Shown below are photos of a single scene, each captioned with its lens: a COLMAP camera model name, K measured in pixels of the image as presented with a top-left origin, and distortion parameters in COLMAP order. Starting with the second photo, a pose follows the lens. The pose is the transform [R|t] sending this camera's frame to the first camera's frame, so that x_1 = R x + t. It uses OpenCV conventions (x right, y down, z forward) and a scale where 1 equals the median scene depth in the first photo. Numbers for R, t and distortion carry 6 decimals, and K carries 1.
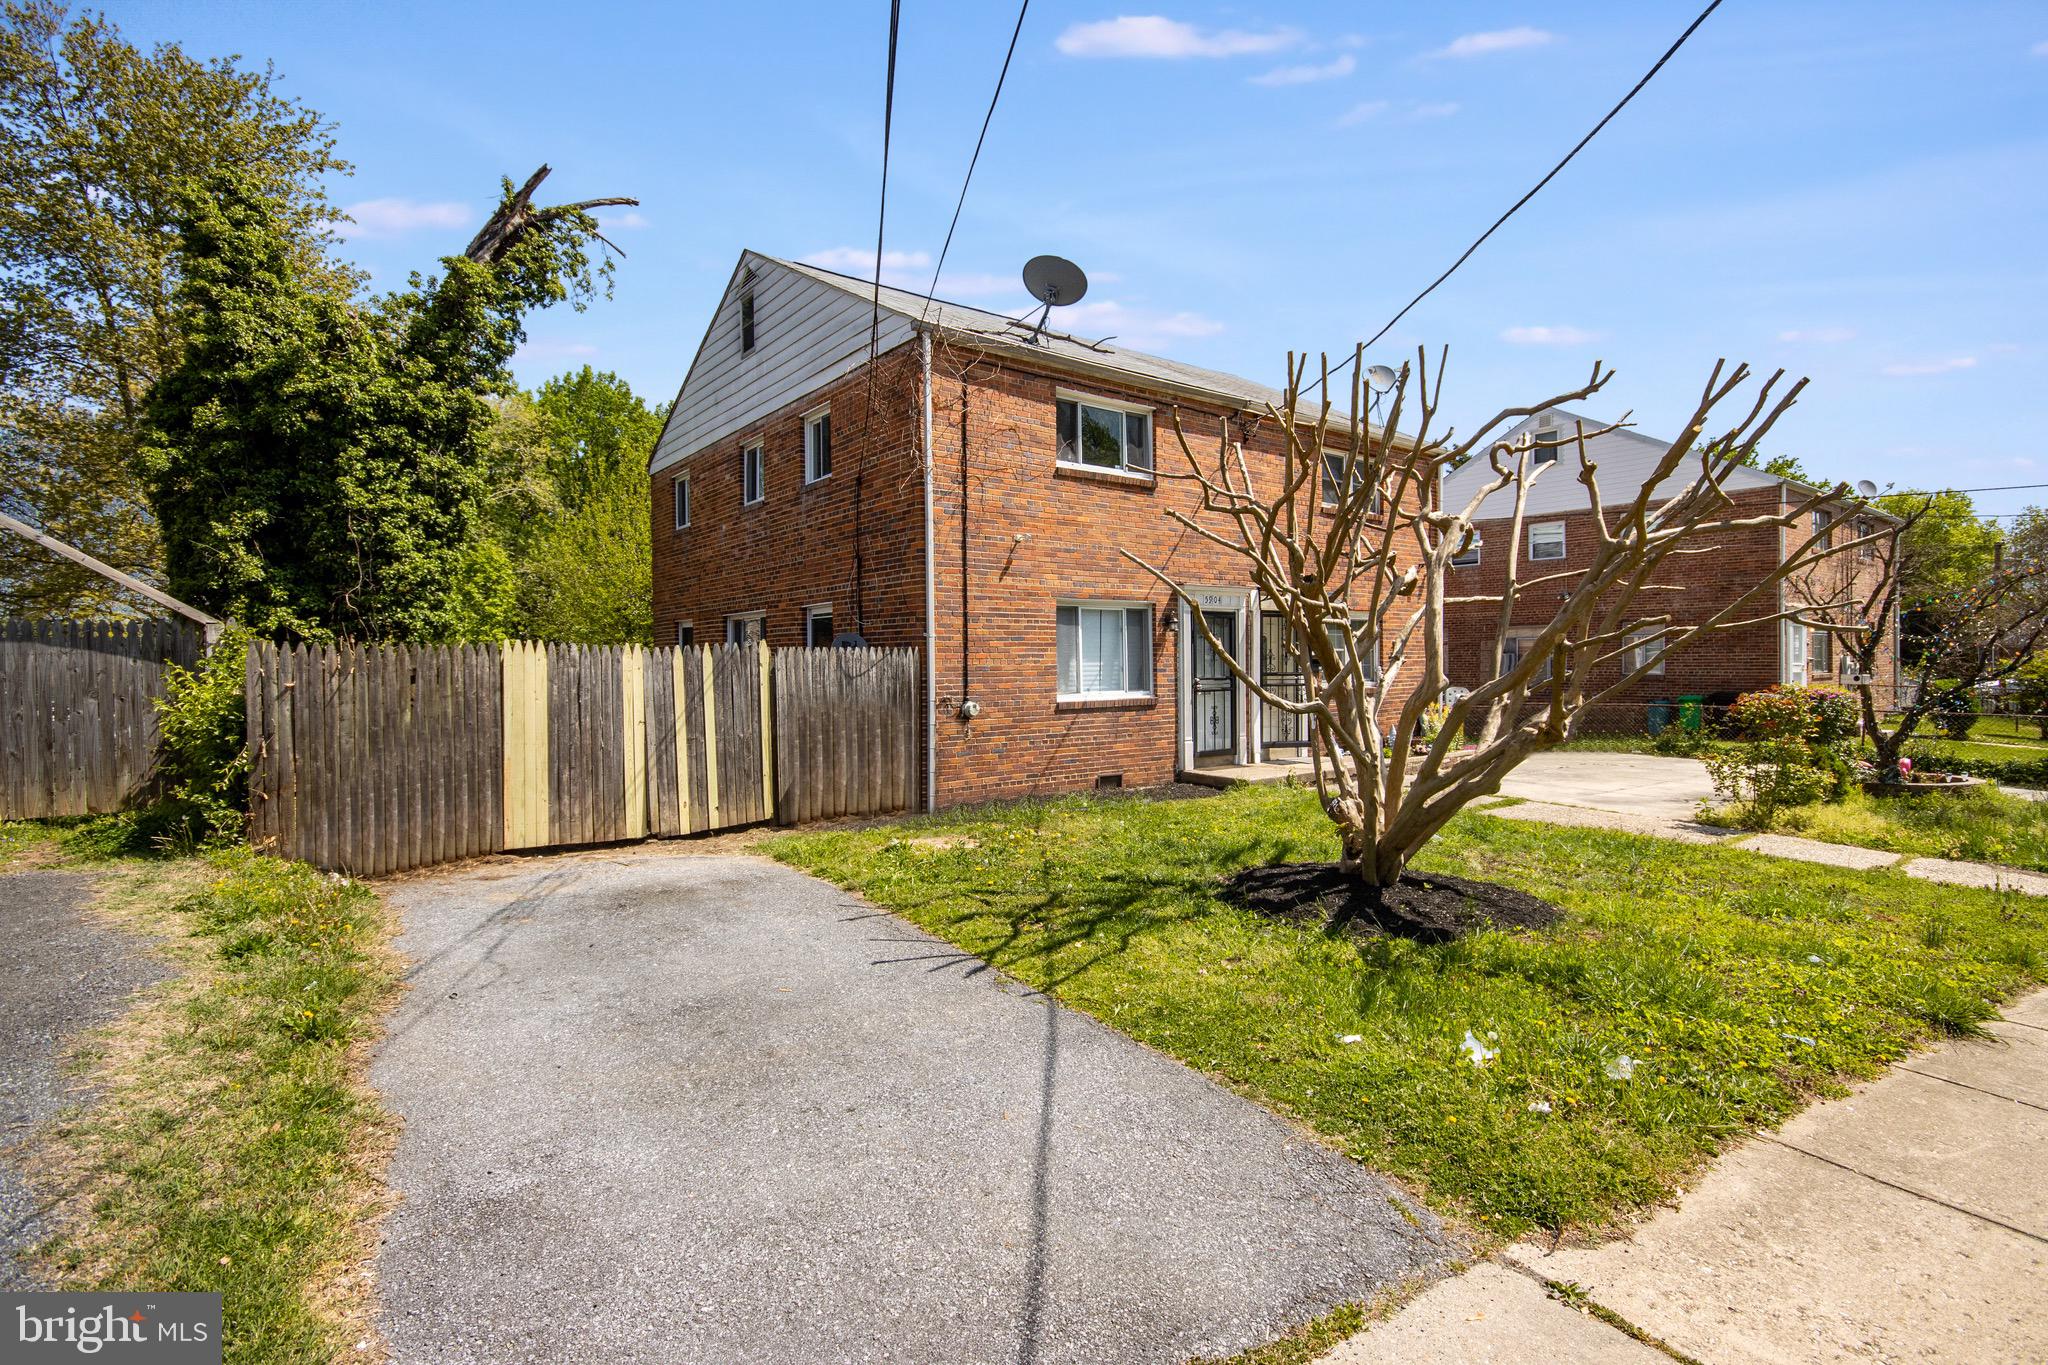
lens RADIAL K [[958.3, 0, 1049.9], [0, 958.3, 638.6], [0, 0, 1]] dist [-0.000560, -0.000352]
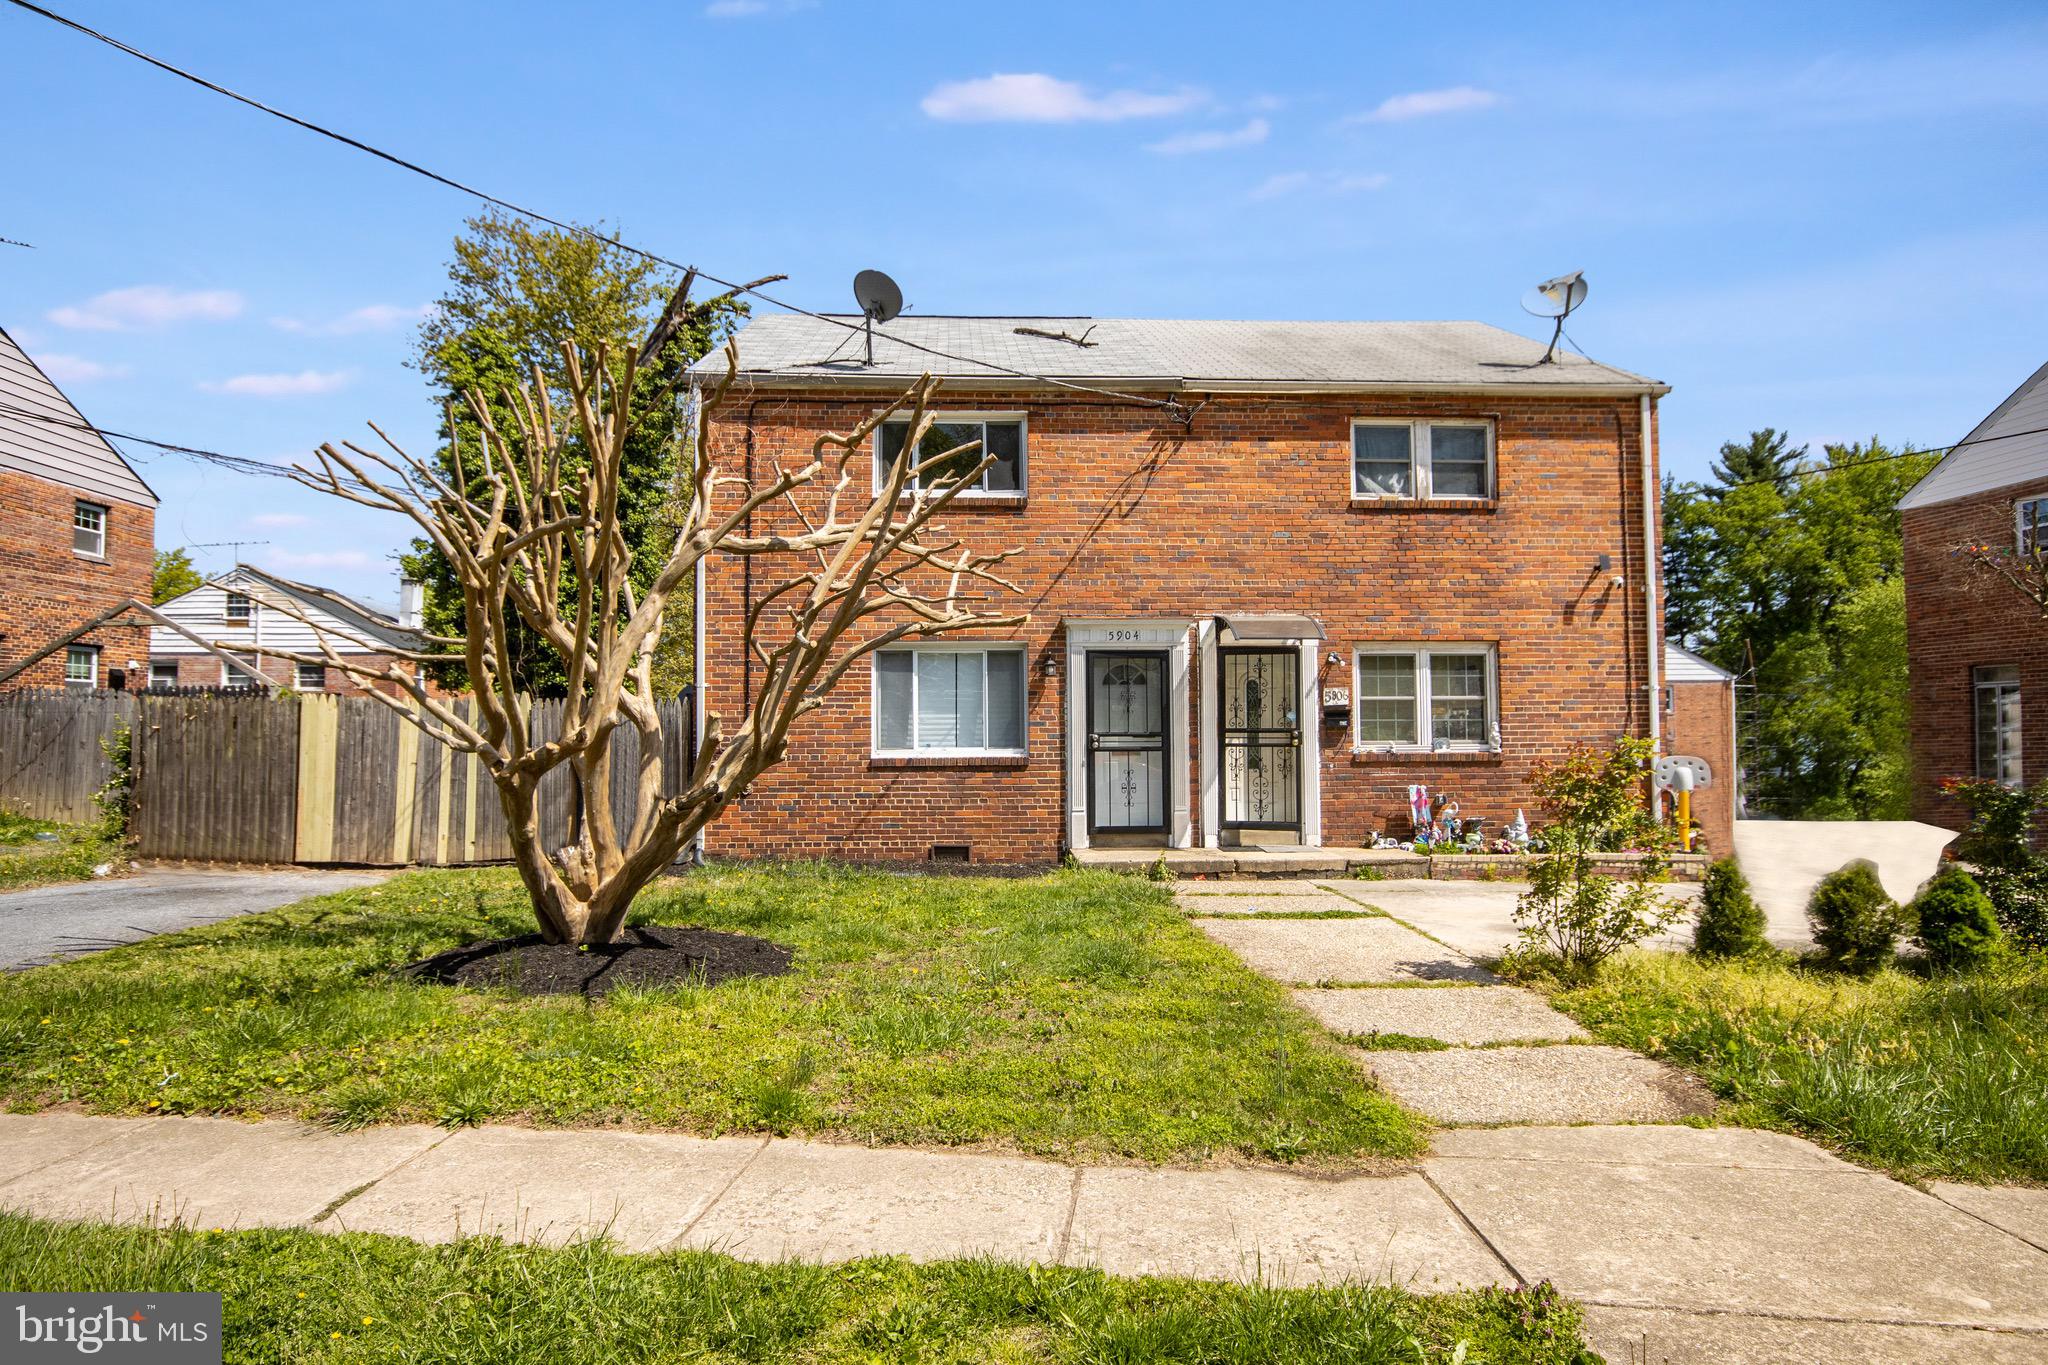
lens RADIAL K [[1191.7, 0, 1029.1], [0, 1191.7, 645.0], [0, 0, 1]] dist [0.023839, 0.000510]
pose [[0.822635, -0.041440, -0.567058, 0.736985], [0.011717, 0.998364, -0.055962, 0.024102], [0.568450, 0.039392, 0.821774, 0.157000]]
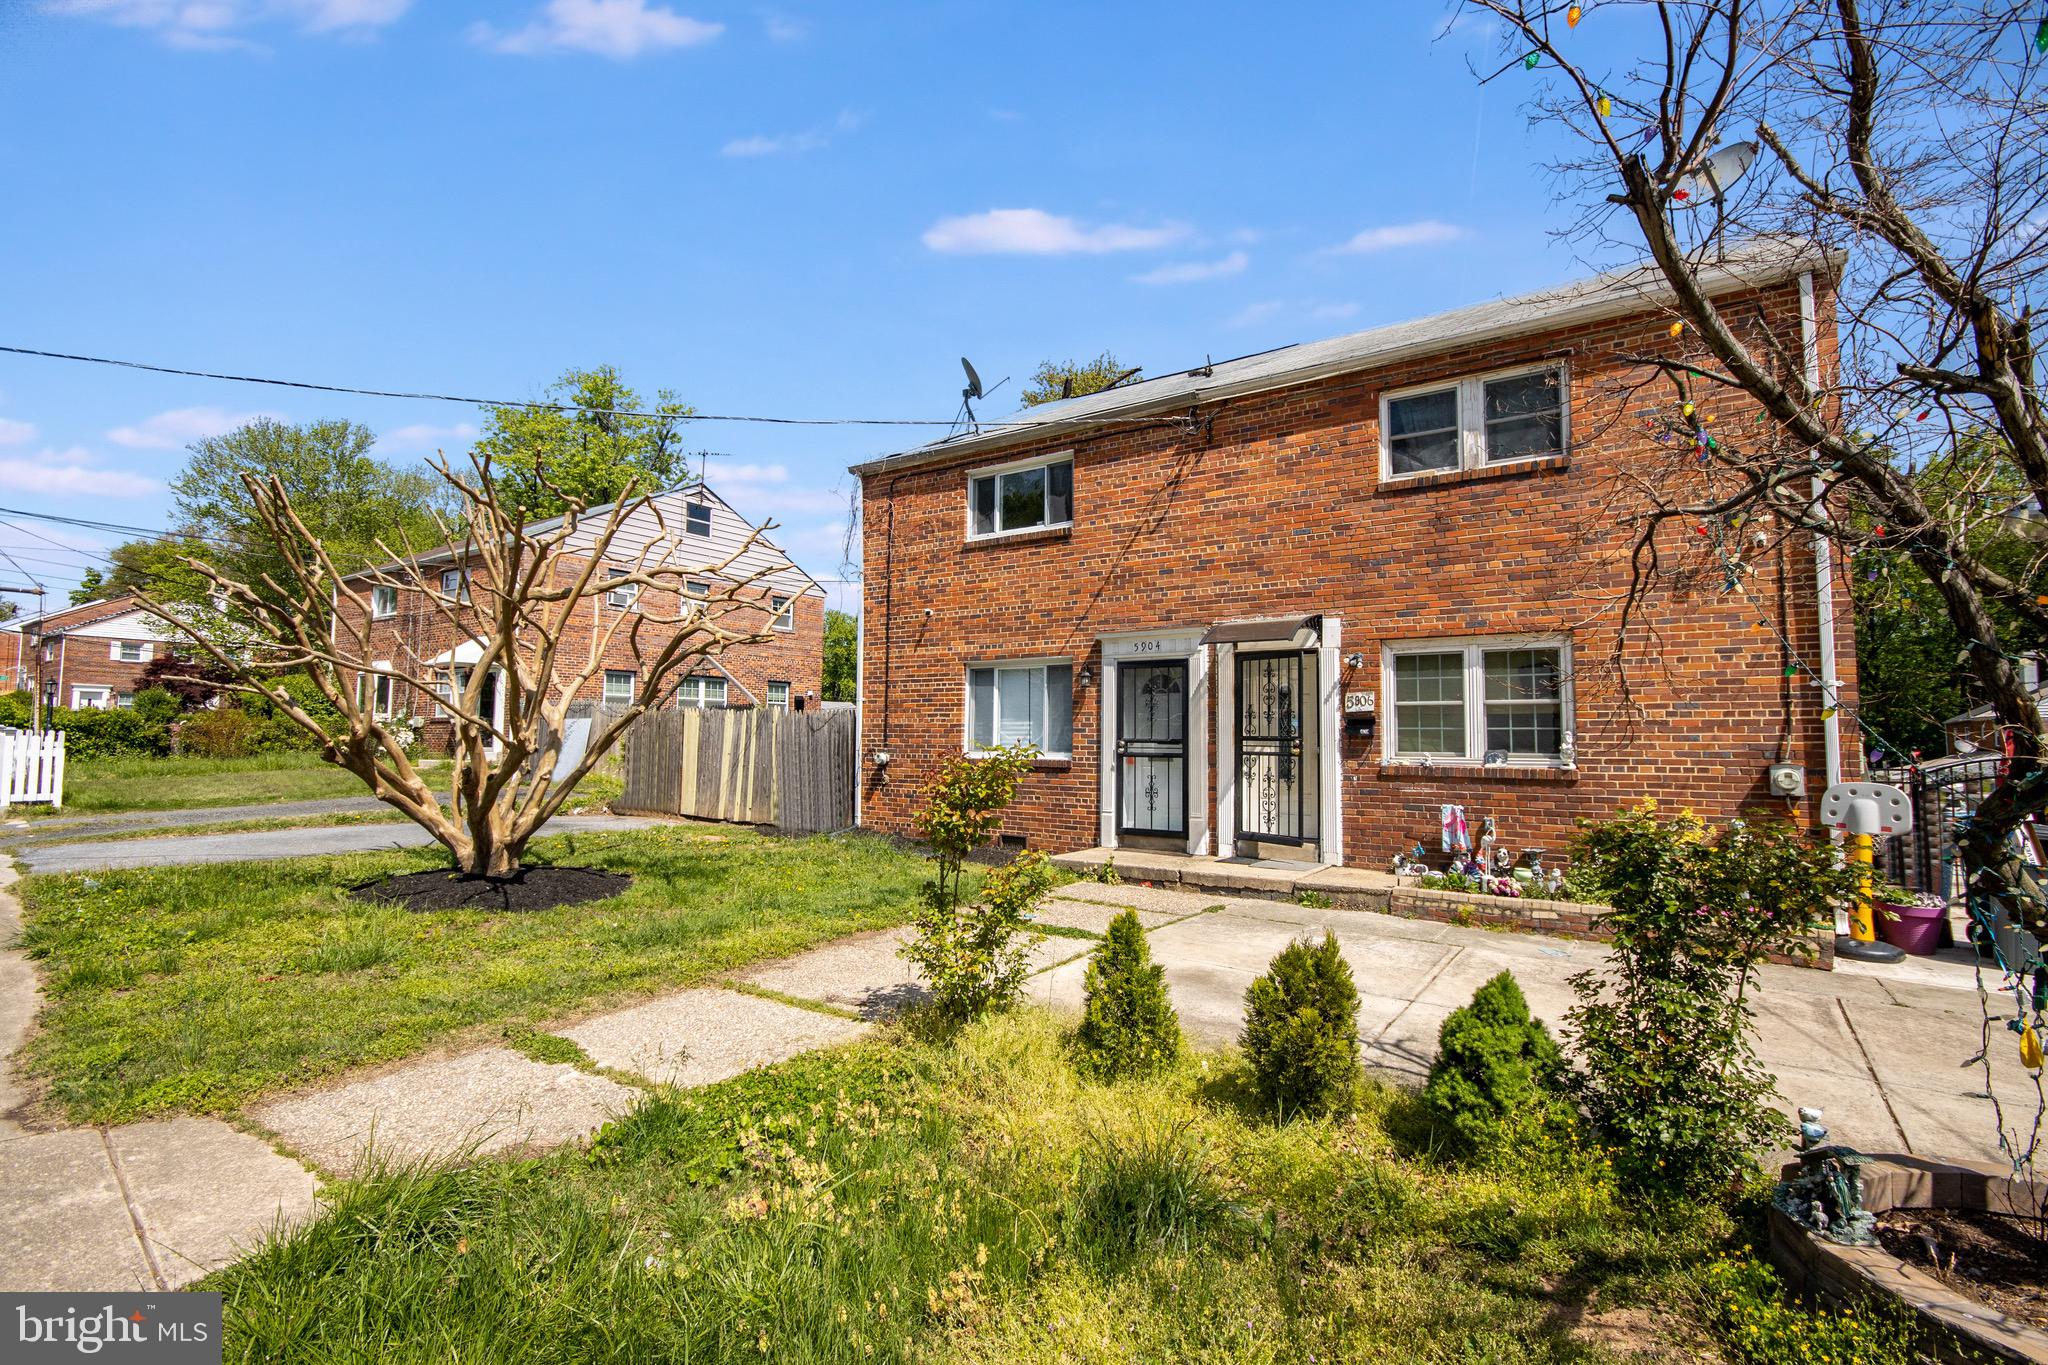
lens RADIAL K [[942.6, 0, 1044.8], [0, 942.6, 655.1], [0, 0, 1]] dist [0.012091, -0.010880]
pose [[0.299427, -0.078793, -0.950860, 1.018789], [0.007640, 0.996750, -0.080189, 0.035459], [0.954089, 0.016746, 0.299056, 0.740824]]
